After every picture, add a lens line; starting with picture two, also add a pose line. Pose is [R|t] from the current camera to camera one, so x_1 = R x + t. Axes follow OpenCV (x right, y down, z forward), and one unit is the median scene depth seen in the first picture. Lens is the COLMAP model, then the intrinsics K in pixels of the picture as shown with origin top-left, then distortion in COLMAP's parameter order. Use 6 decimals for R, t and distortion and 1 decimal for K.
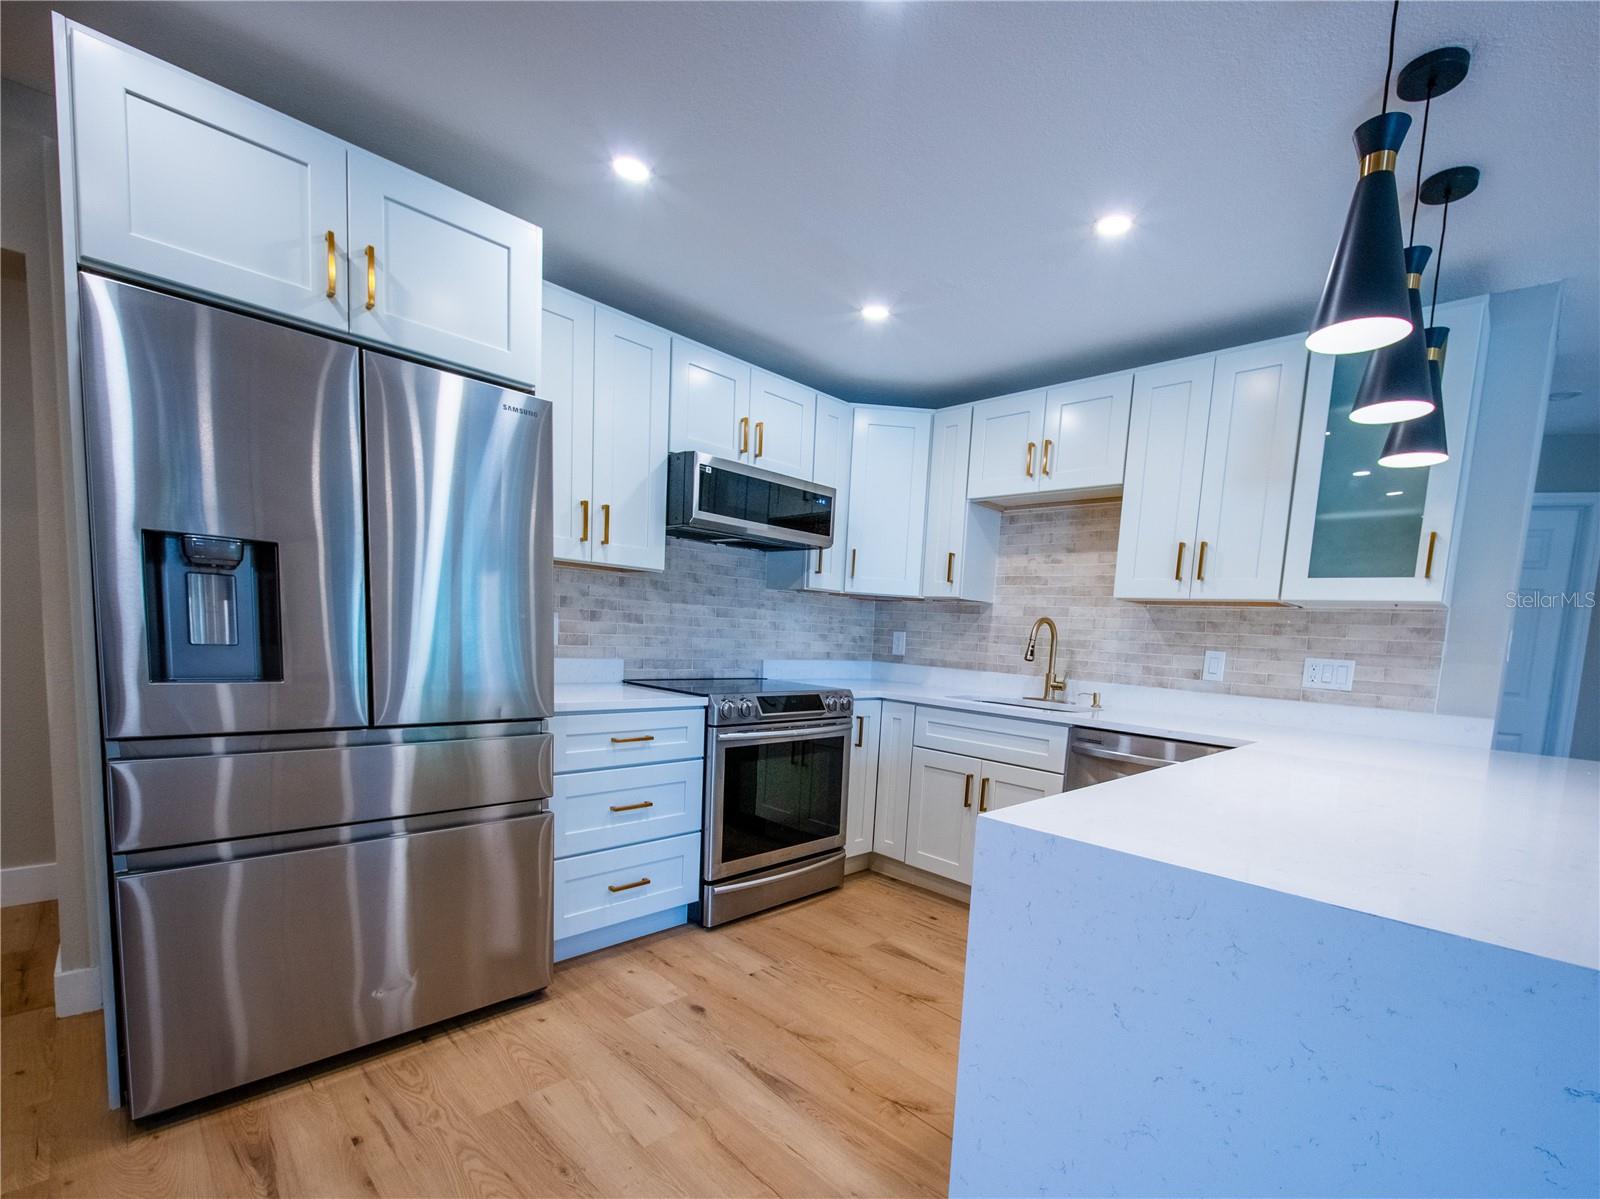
lens RADIAL K [[727.4, 0, 868.3], [0, 727.4, 707.1], [0, 0, 1]] dist [0.005453, 0.001000]
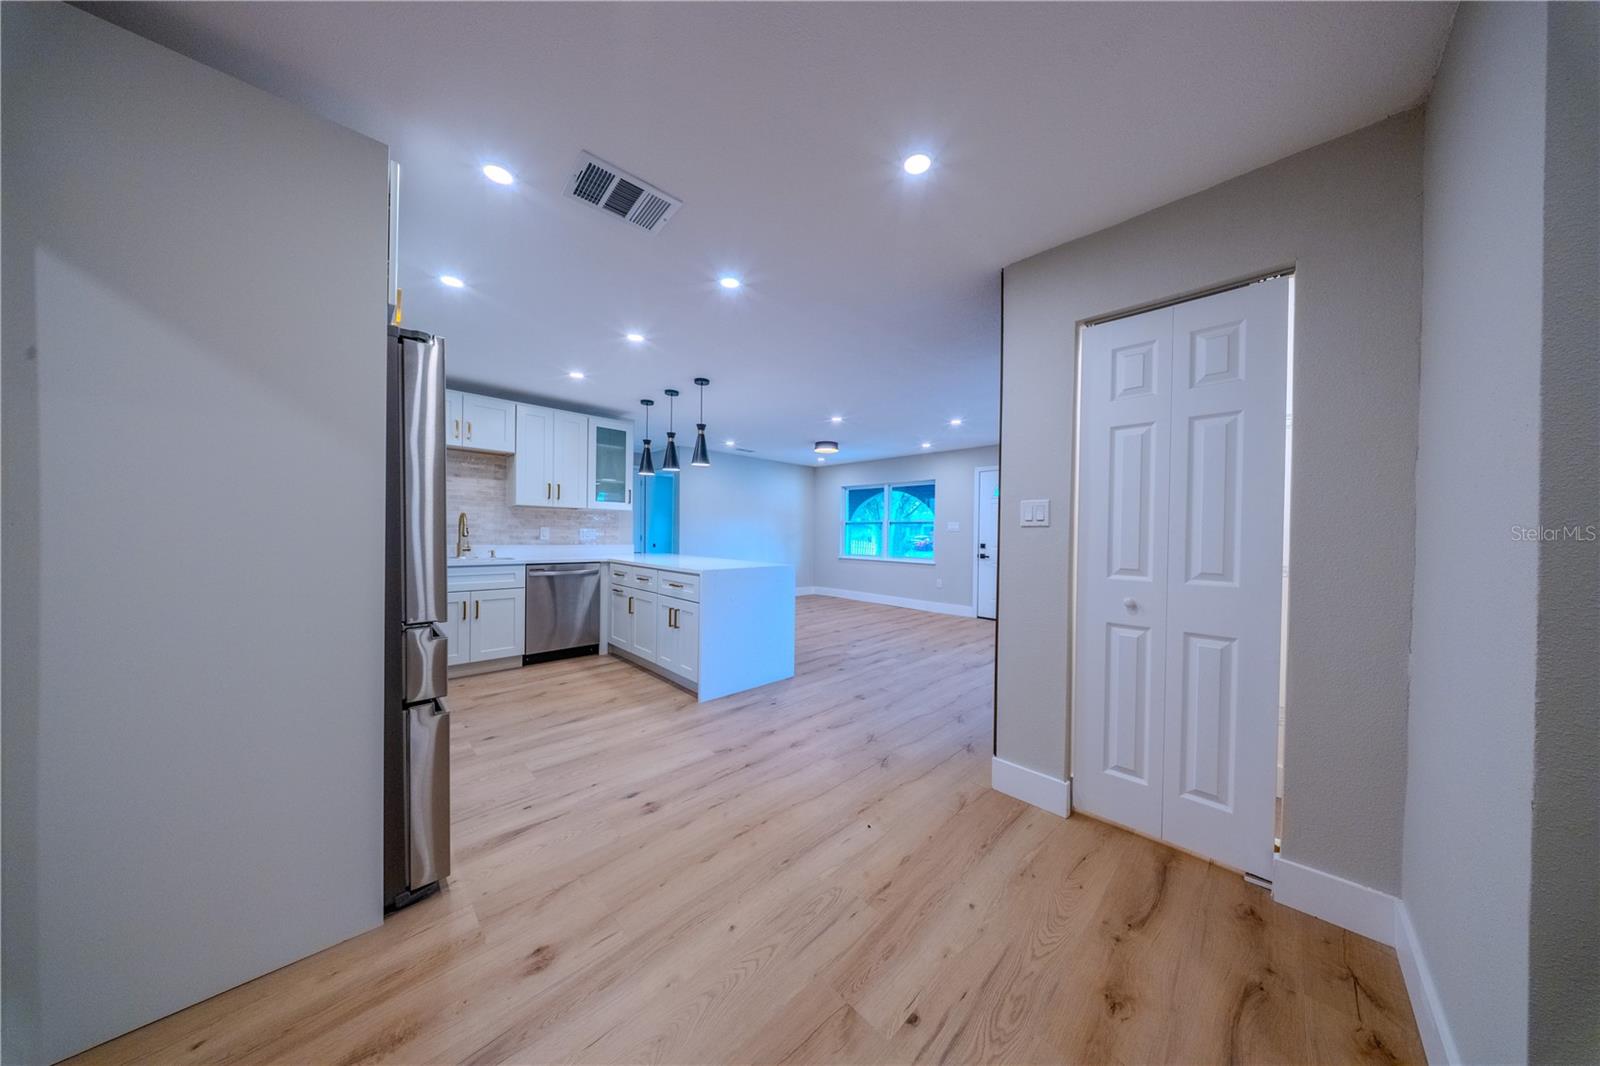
lens RADIAL K [[449.4, 0, 790.4], [0, 449.4, 535.2], [0, 0, 1]] dist [-0.011527, -0.000032]
pose [[0.060931, -0.064373, 0.996064, -1.027628], [0.085422, 0.994593, 0.059053, -0.073846], [-0.994480, 0.081488, 0.066101, 0.105507]]
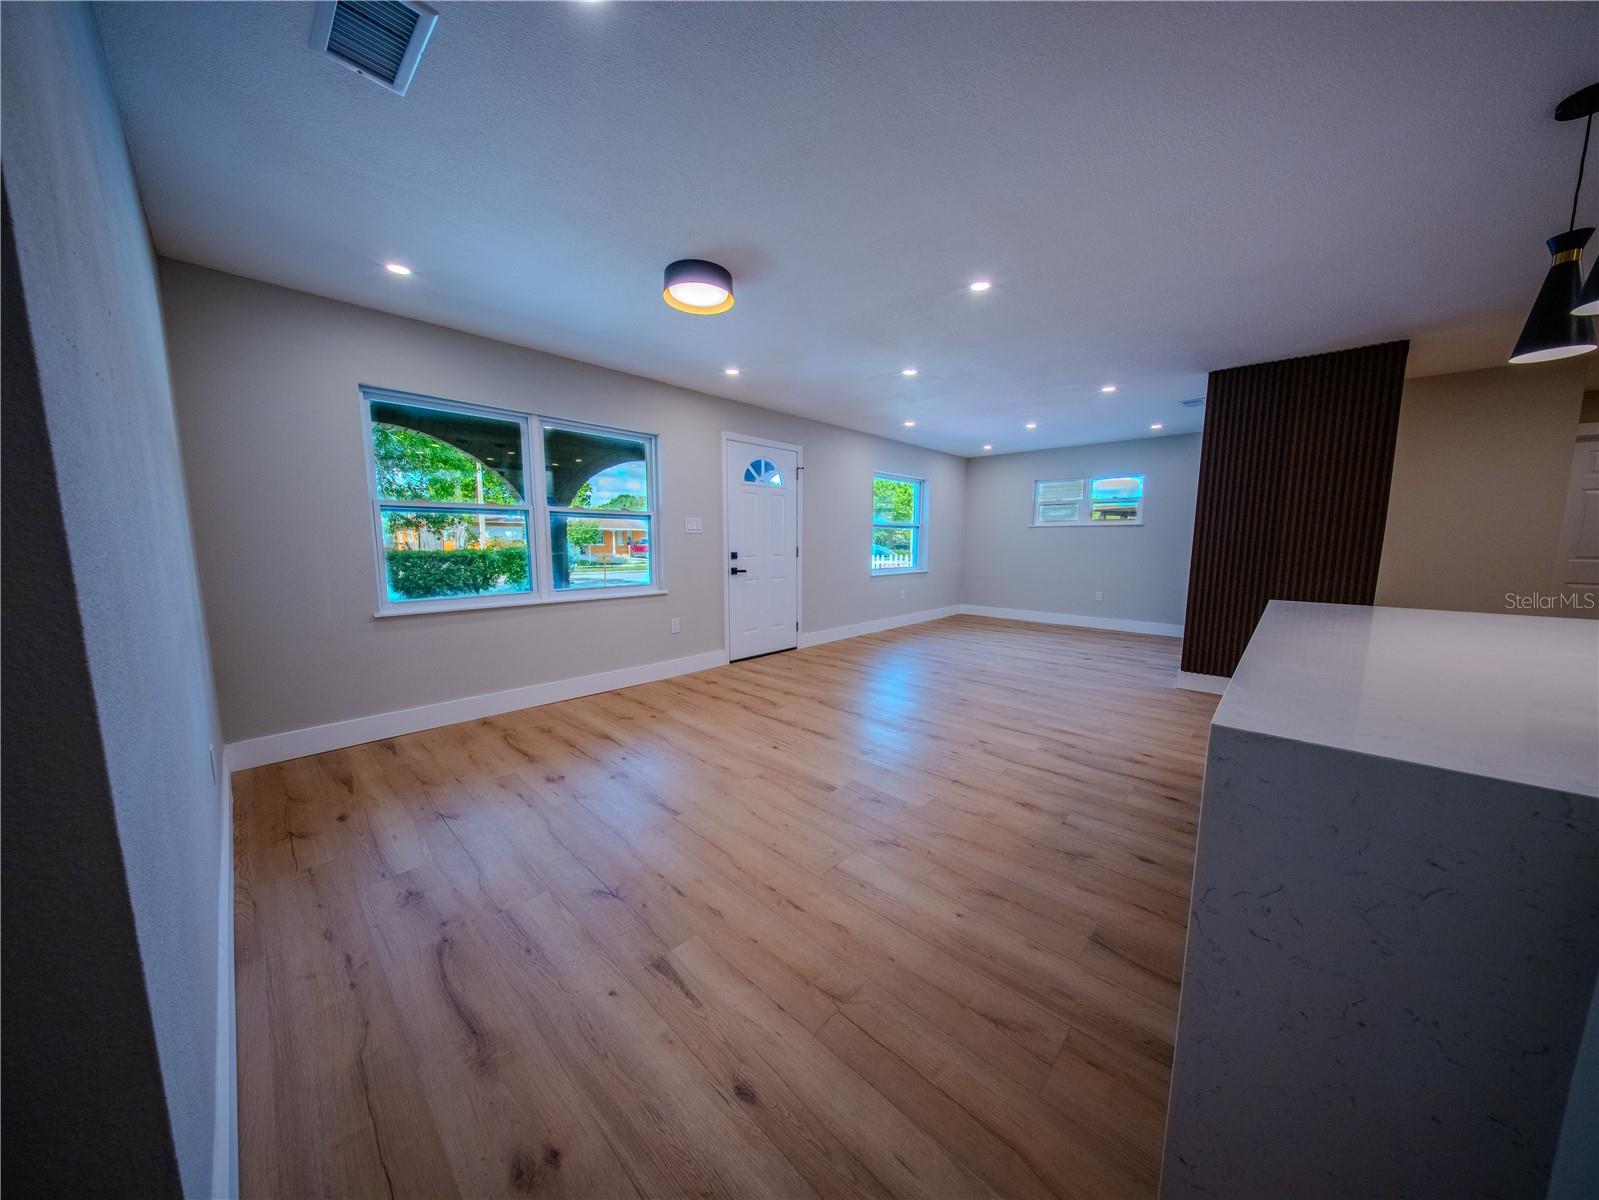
lens RADIAL K [[523.5, 0, 795.0], [0, 523.5, 598.4], [0, 0, 1]] dist [0.000487, -0.000648]
pose [[-0.997862, -0.064290, 0.011783, 1.062986], [-0.060408, 0.975976, 0.209338, -0.043213], [-0.024958, 0.208179, -0.977772, 1.049134]]
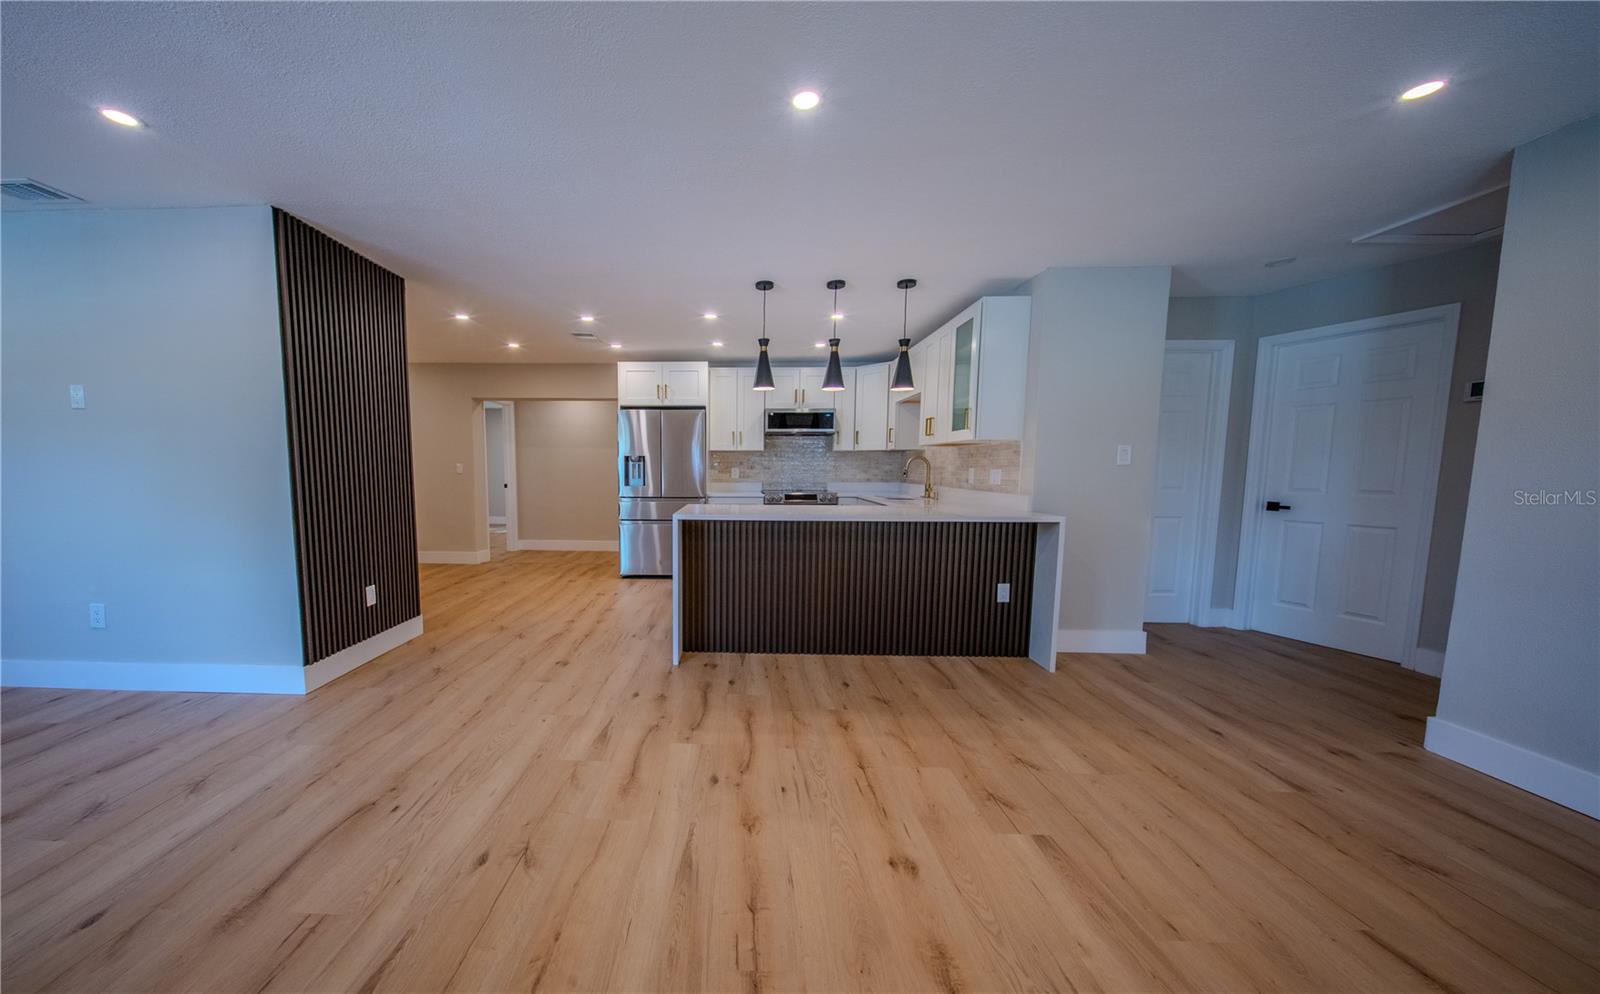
lens RADIAL K [[534.2, 0, 724.3], [0, 534.2, 510.4], [0, 0, 1]] dist [0.000521, -0.000176]
pose [[0.659552, 0.004631, -0.751645, 1.211234], [-0.041936, 0.998650, -0.030644, 0.118554], [0.750488, 0.051732, 0.658856, -0.479184]]
